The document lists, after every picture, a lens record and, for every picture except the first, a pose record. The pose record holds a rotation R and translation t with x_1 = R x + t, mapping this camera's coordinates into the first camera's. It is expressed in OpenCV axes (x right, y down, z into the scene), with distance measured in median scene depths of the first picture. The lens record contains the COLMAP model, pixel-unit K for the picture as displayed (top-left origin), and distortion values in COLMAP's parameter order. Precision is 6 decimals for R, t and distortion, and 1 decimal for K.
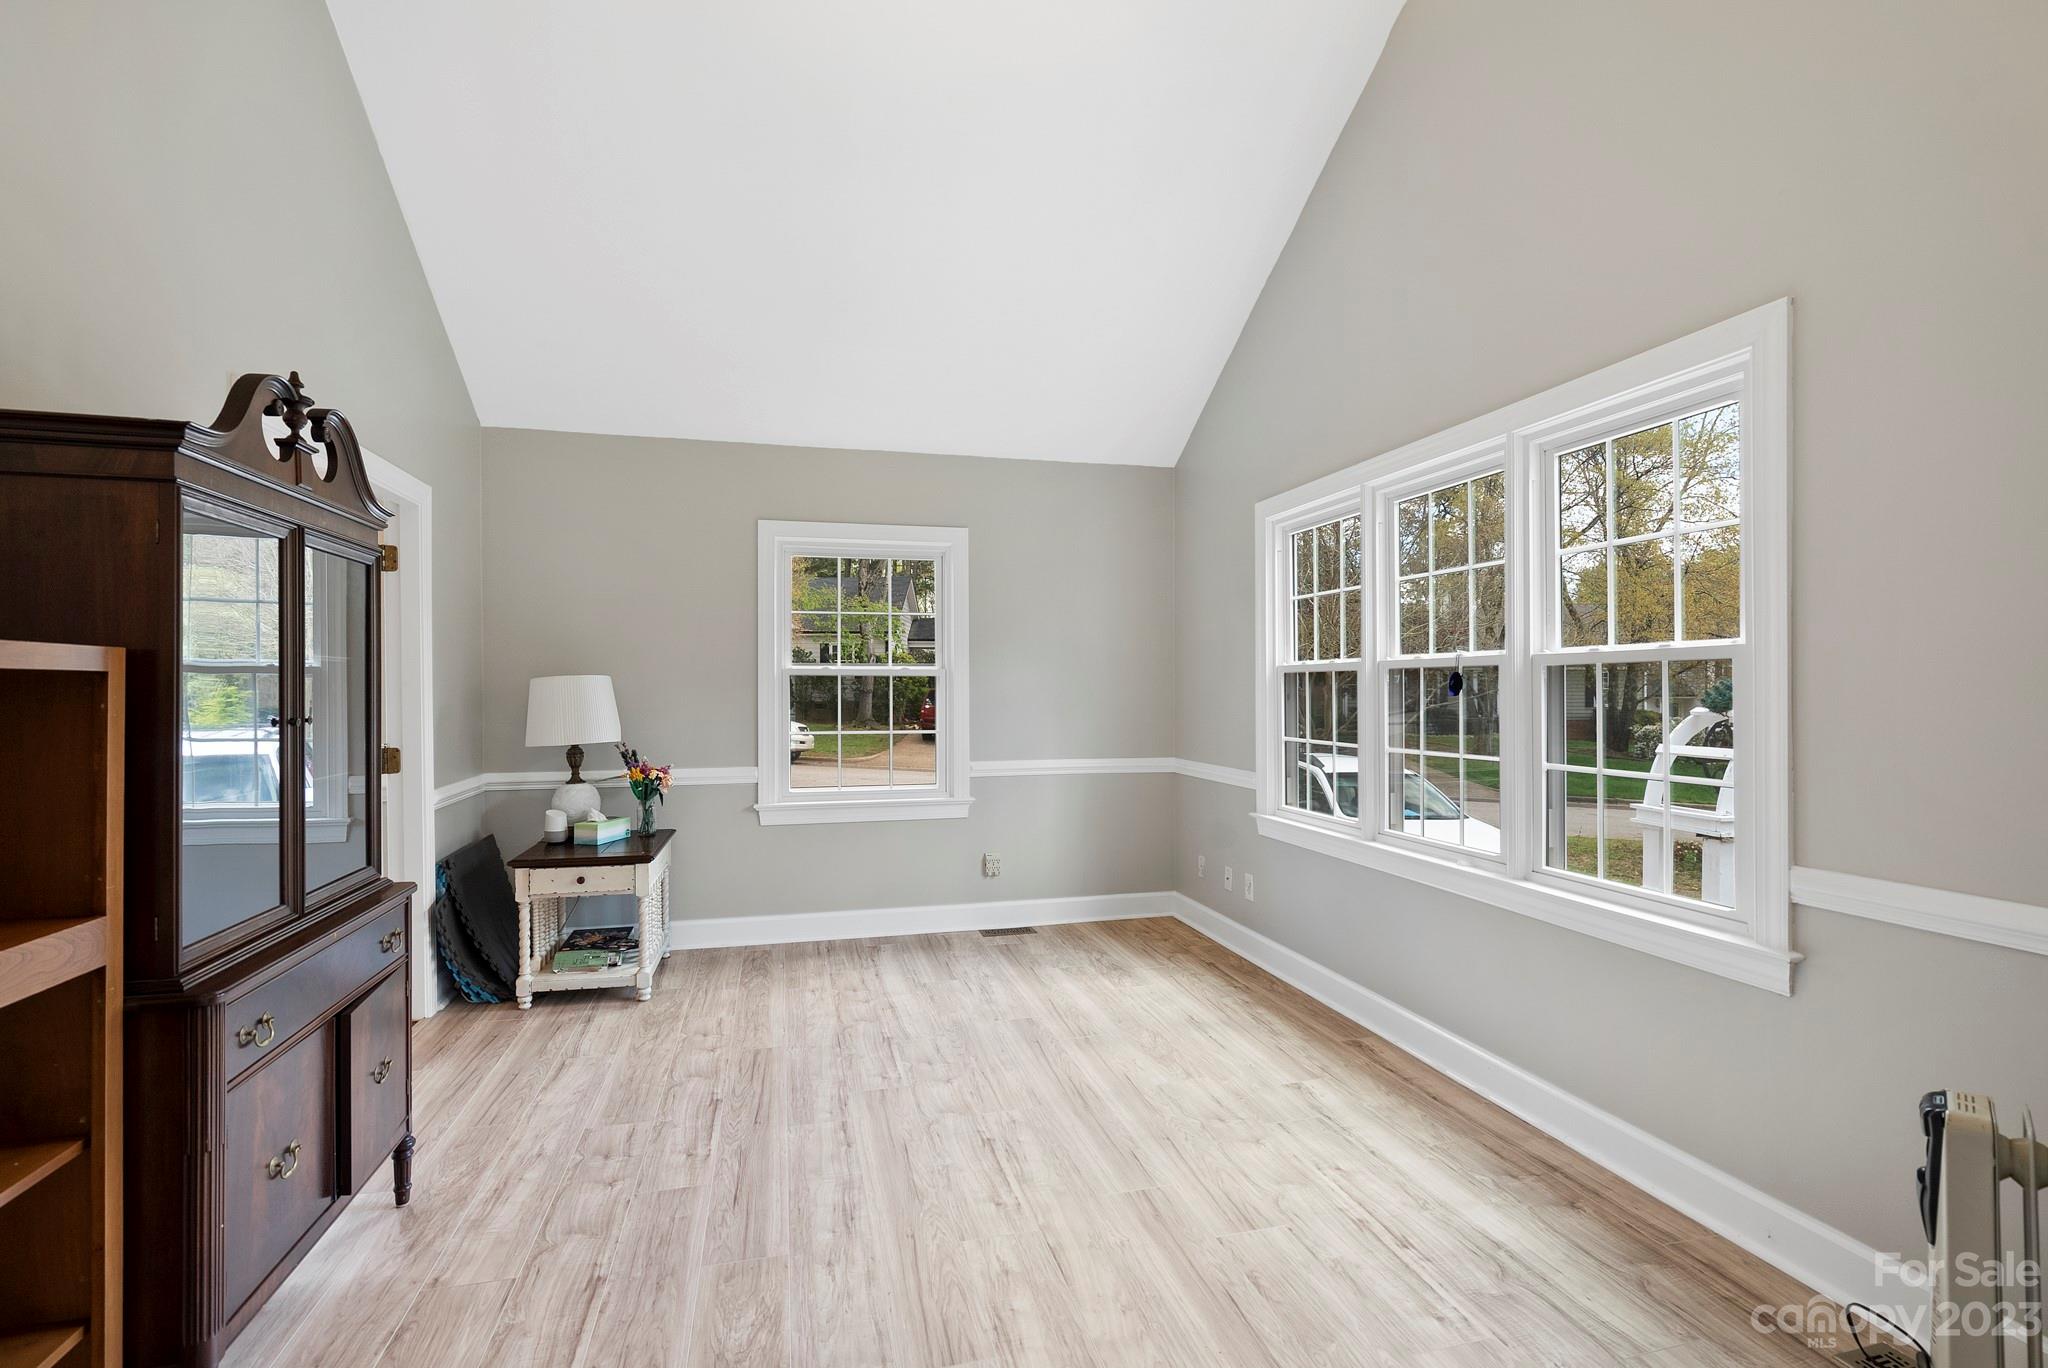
lens RADIAL K [[946.9, 0, 1025.6], [0, 946.9, 681.3], [0, 0, 1]] dist [-0.007825, 0.005310]
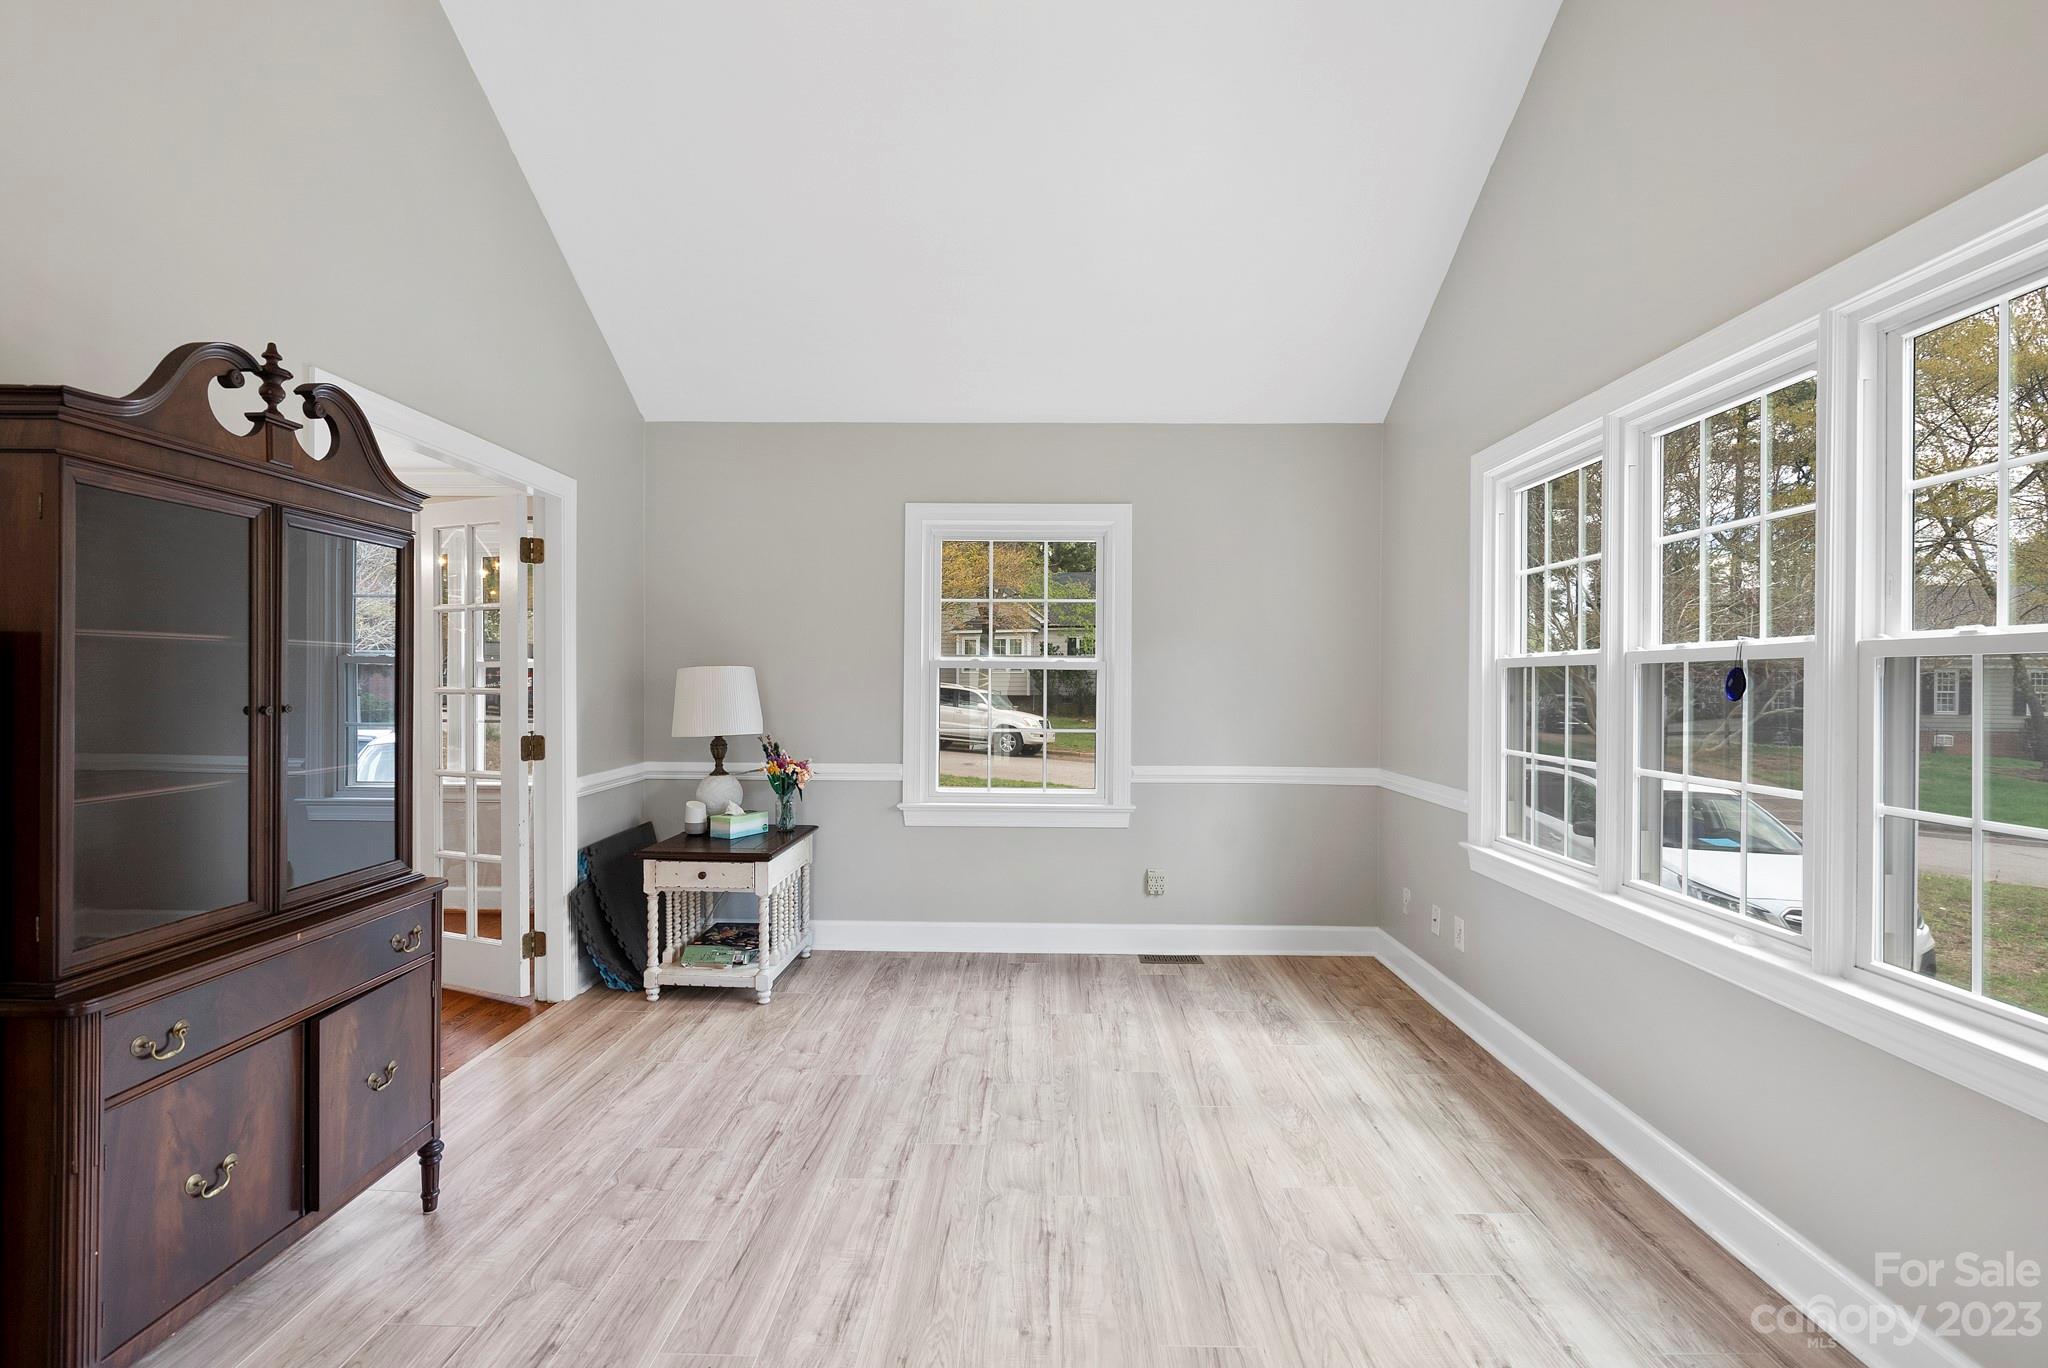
lens RADIAL K [[946.9, 0, 1022.7], [0, 946.9, 680.7], [0, 0, 1]] dist [-0.007825, 0.005310]
pose [[0.962117, 0.009877, -0.272457, 0.134676], [-0.008510, 0.999945, 0.006199, 0.000352], [0.272503, -0.003646, 0.962148, 0.177680]]
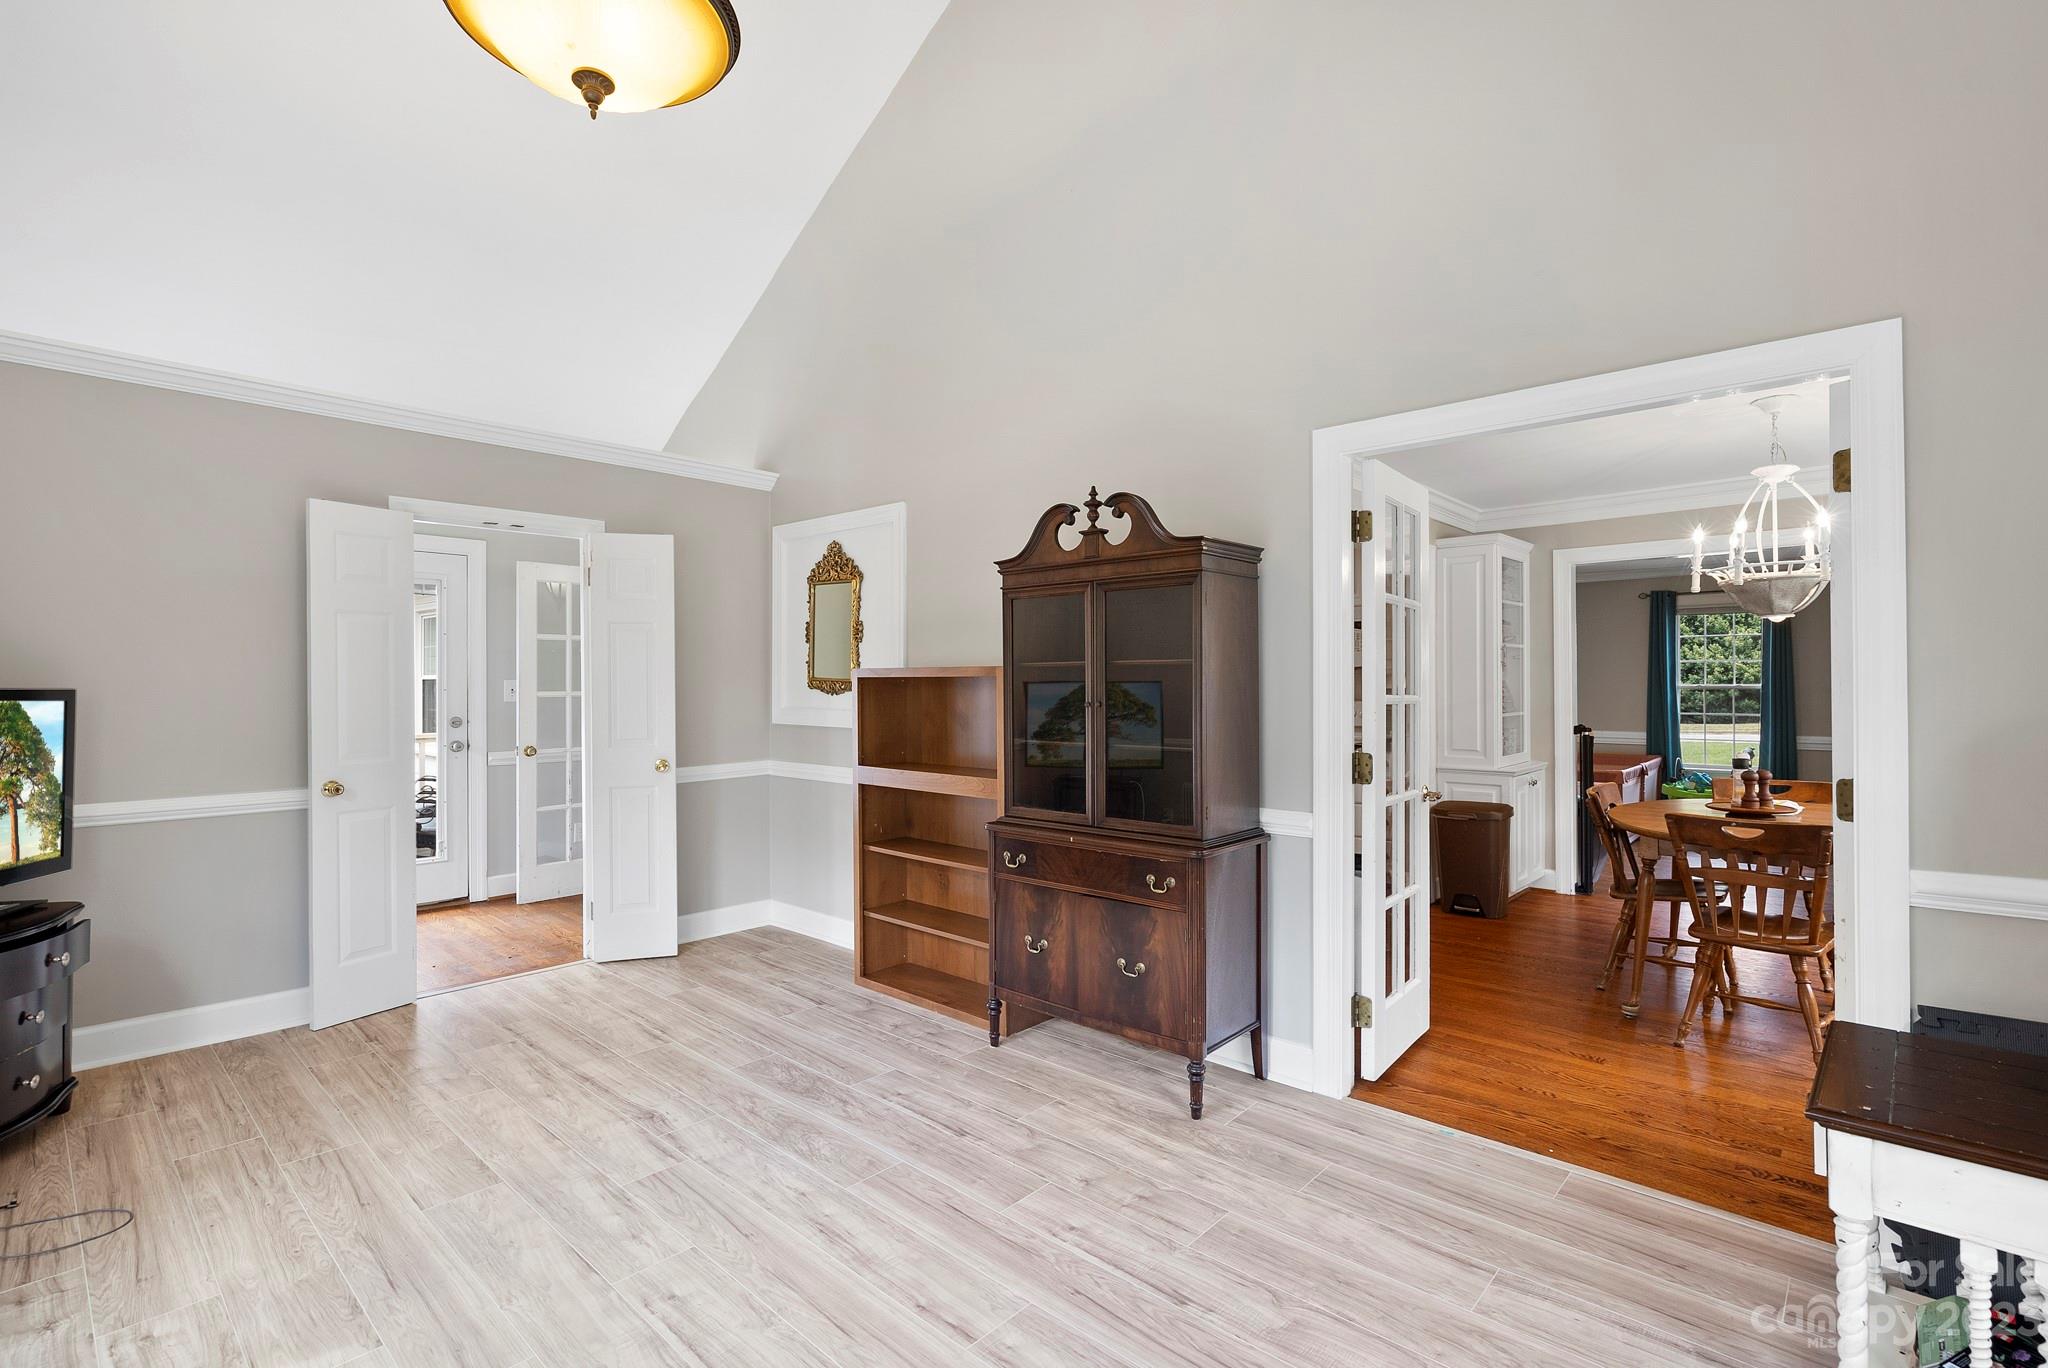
lens RADIAL K [[946.9, 0, 1020.2], [0, 946.9, 680.8], [0, 0, 1]] dist [-0.007825, 0.005310]
pose [[-0.845458, 0.006031, -0.534008, 0.116347], [0.010222, 0.999936, -0.004891, 0.005757], [0.533944, -0.009594, -0.845465, 1.406925]]
